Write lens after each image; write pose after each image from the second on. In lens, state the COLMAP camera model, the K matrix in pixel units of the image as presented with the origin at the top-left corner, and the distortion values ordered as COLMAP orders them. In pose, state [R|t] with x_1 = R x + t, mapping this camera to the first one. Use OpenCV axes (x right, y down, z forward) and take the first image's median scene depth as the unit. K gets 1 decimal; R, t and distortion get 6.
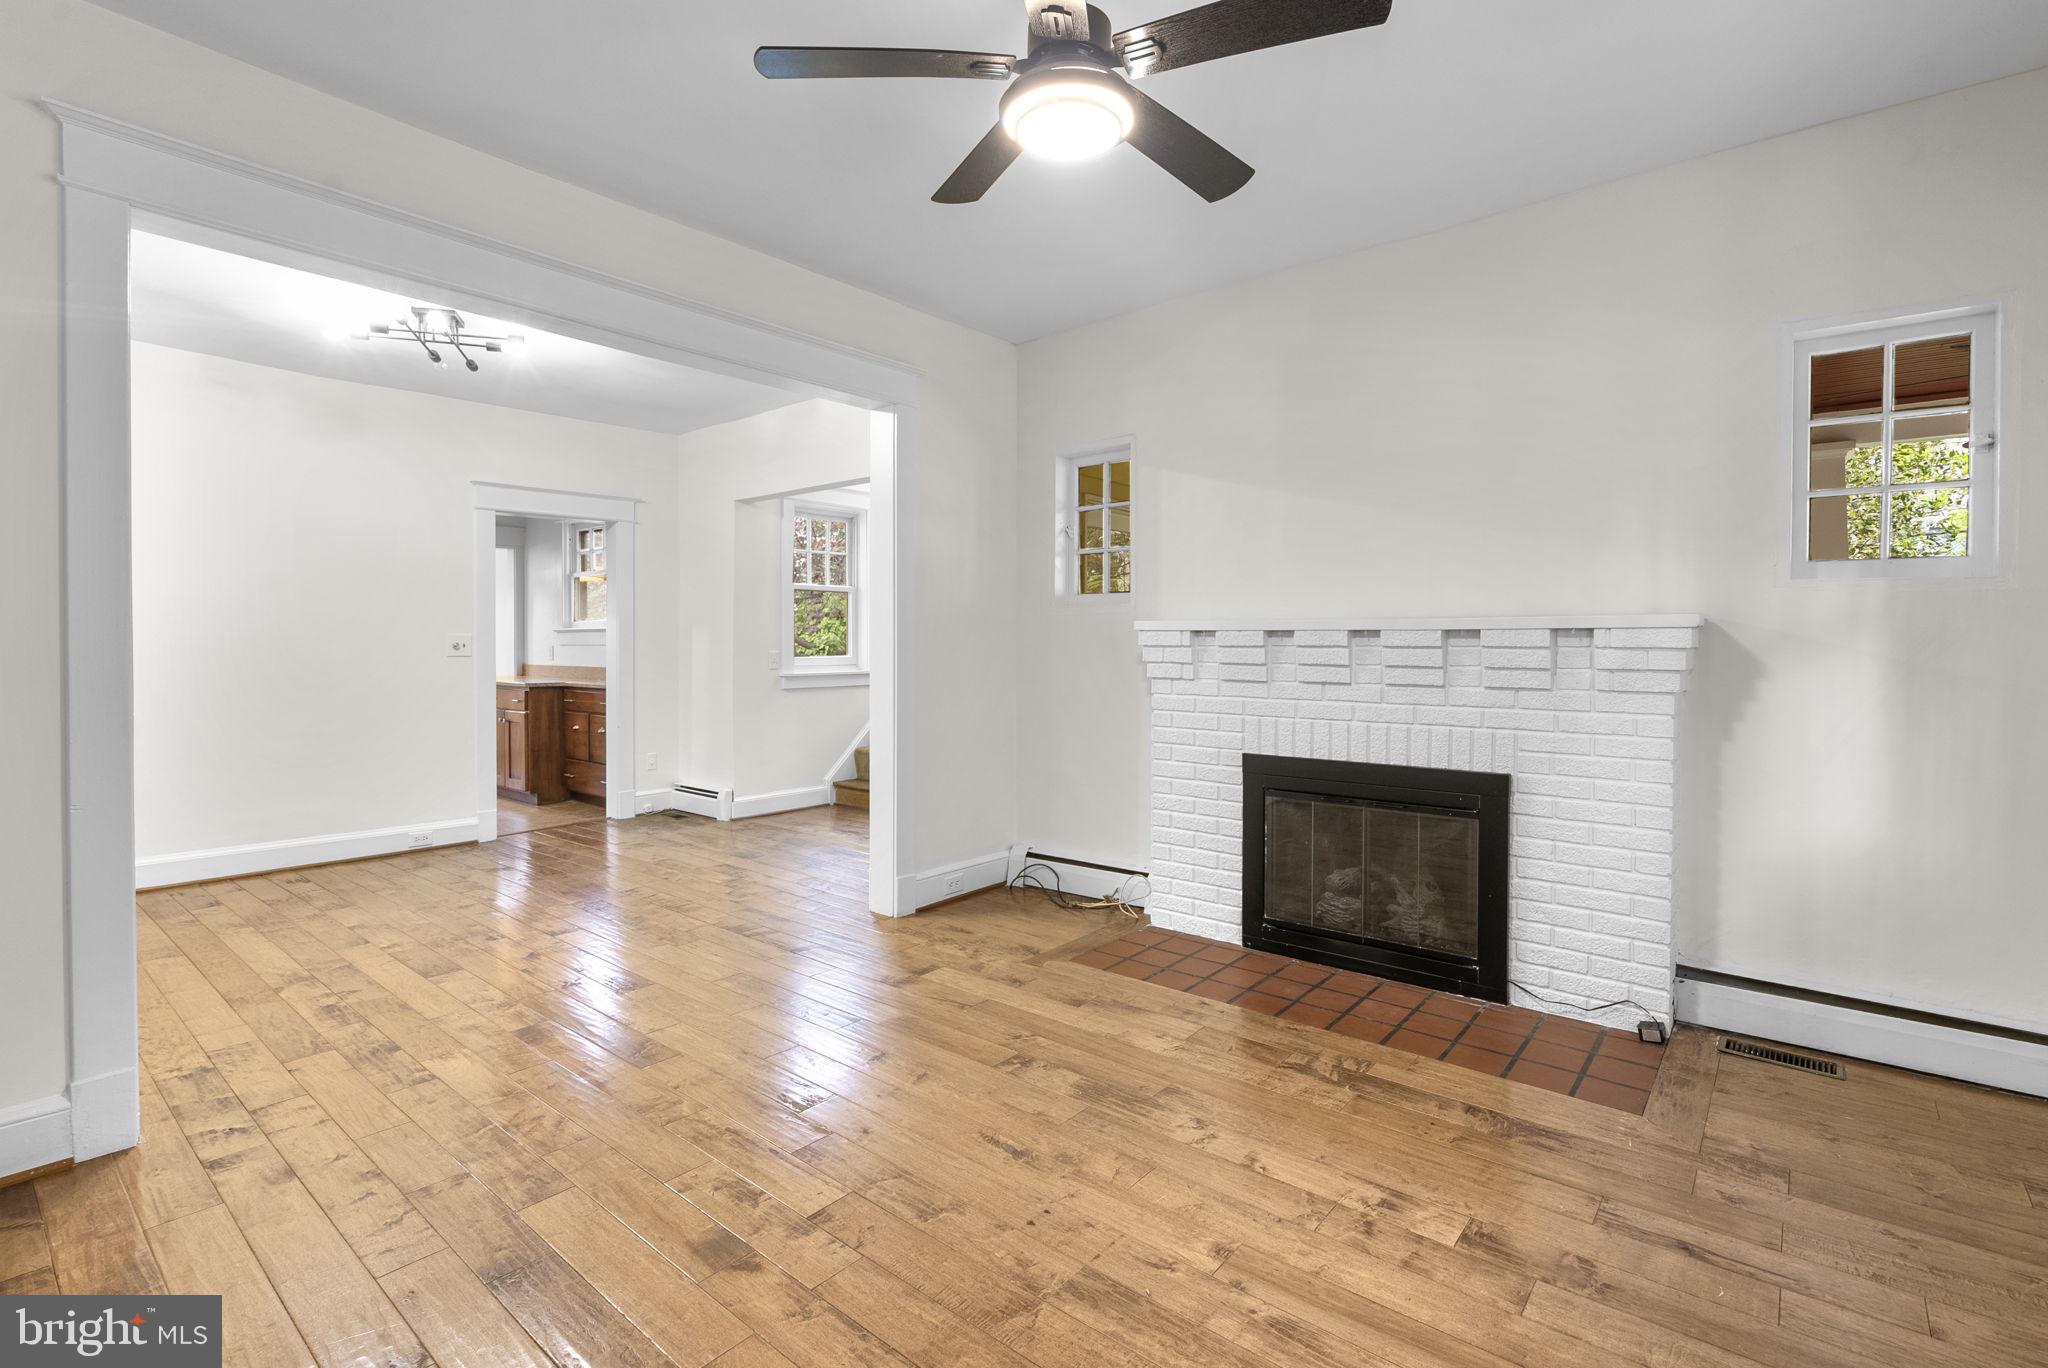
lens RADIAL K [[957.9, 0, 1025.1], [0, 957.9, 656.7], [0, 0, 1]] dist [0.001446, 0.000642]
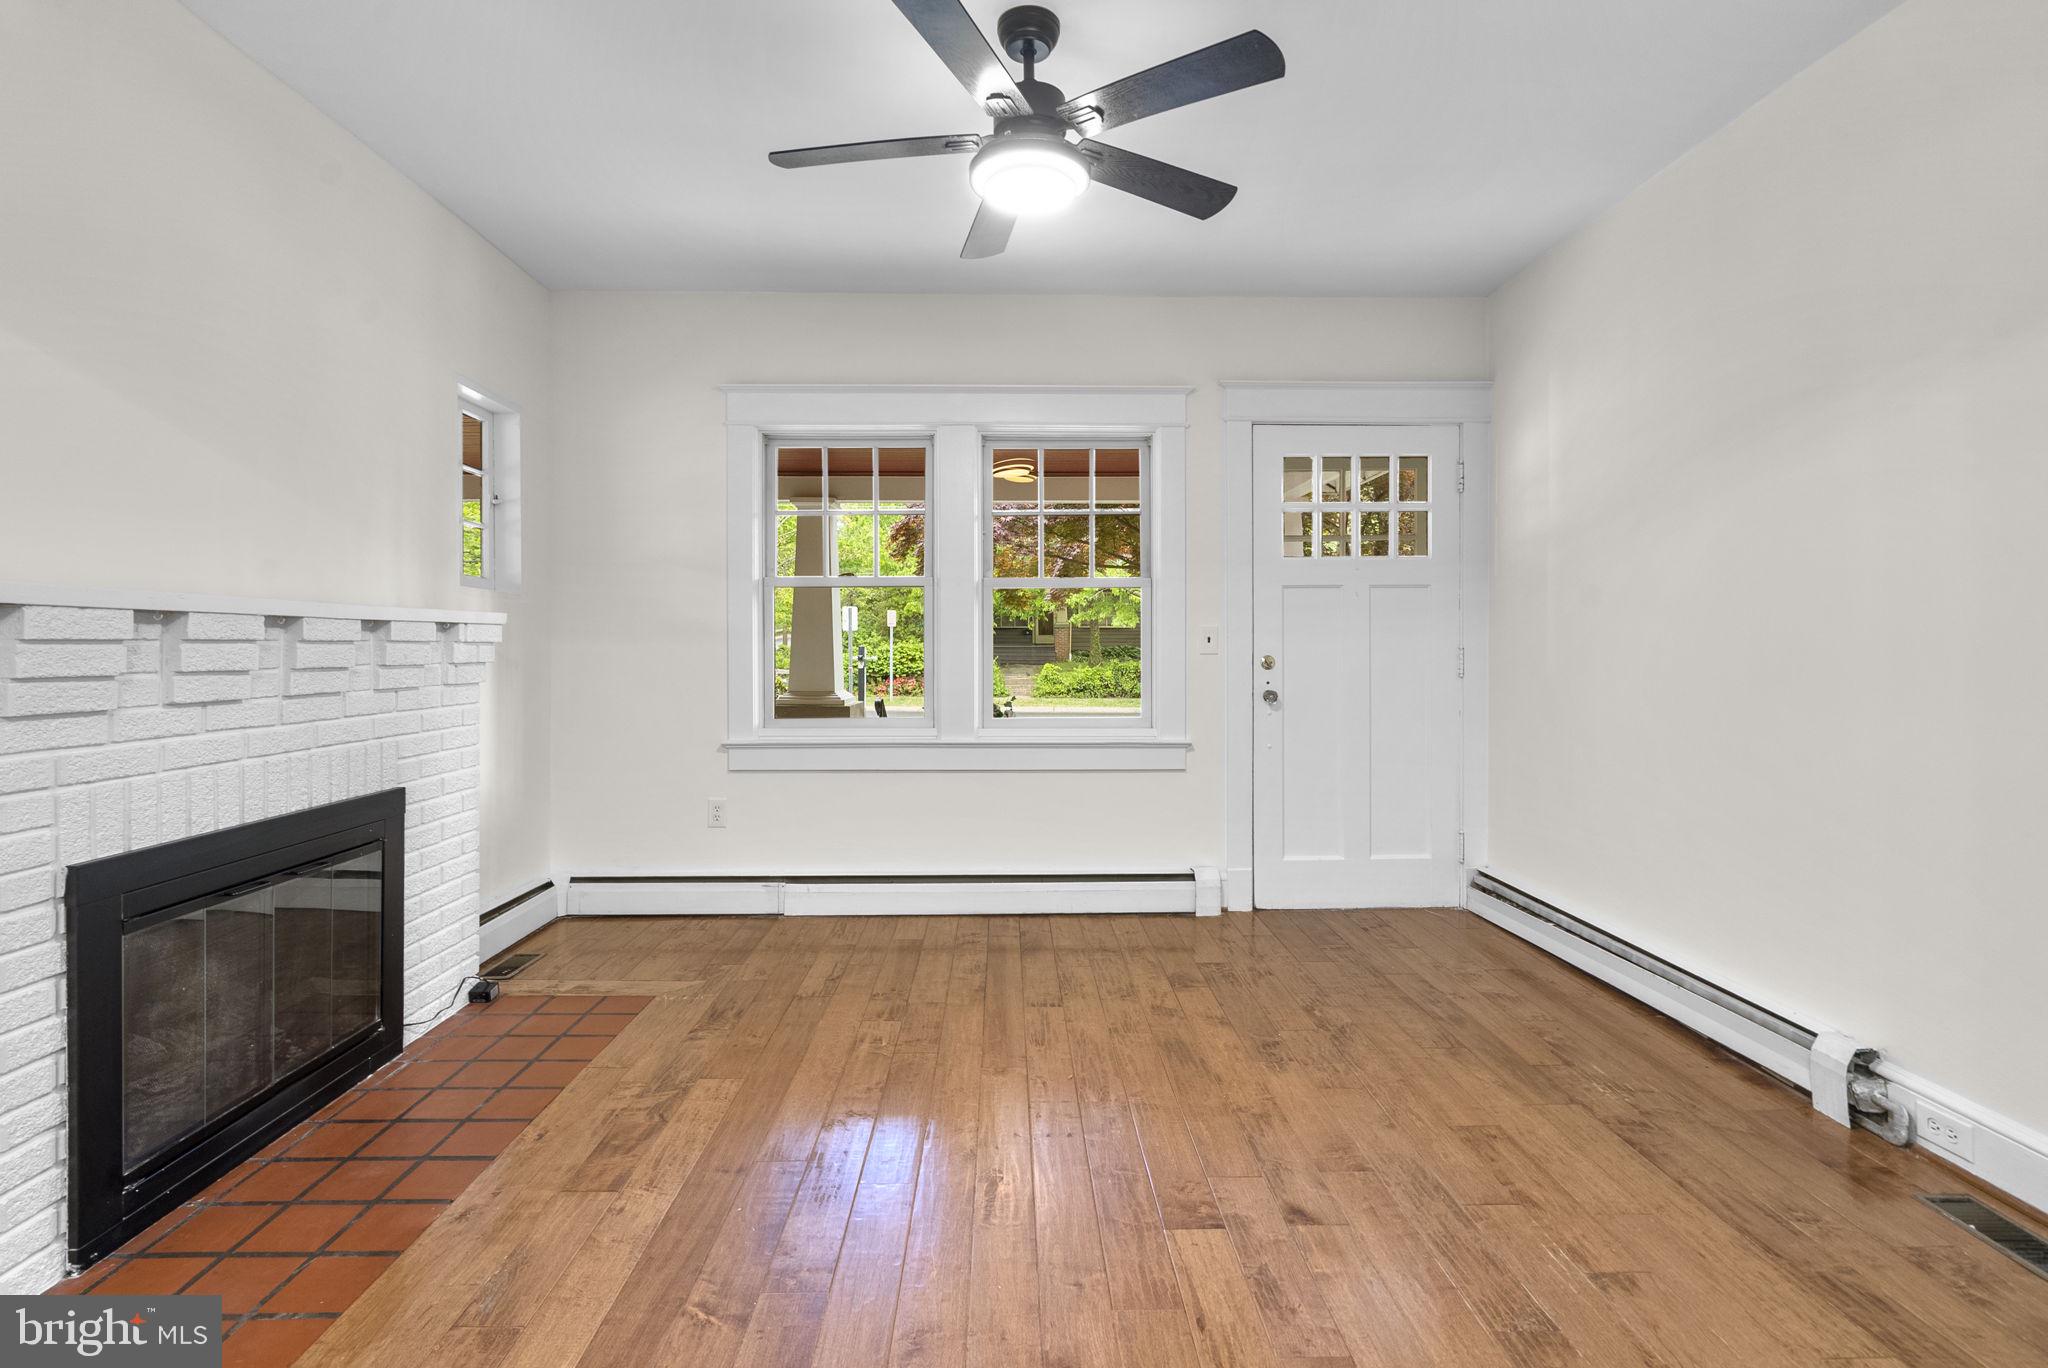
lens RADIAL K [[957.9, 0, 1025.1], [0, 957.9, 656.7], [0, 0, 1]] dist [0.001446, 0.000642]
pose [[-0.665906, -0.014506, 0.745895, -0.531943], [0.006723, 0.999654, 0.025443, -0.014437], [-0.746005, 0.021957, -0.665578, 1.172538]]
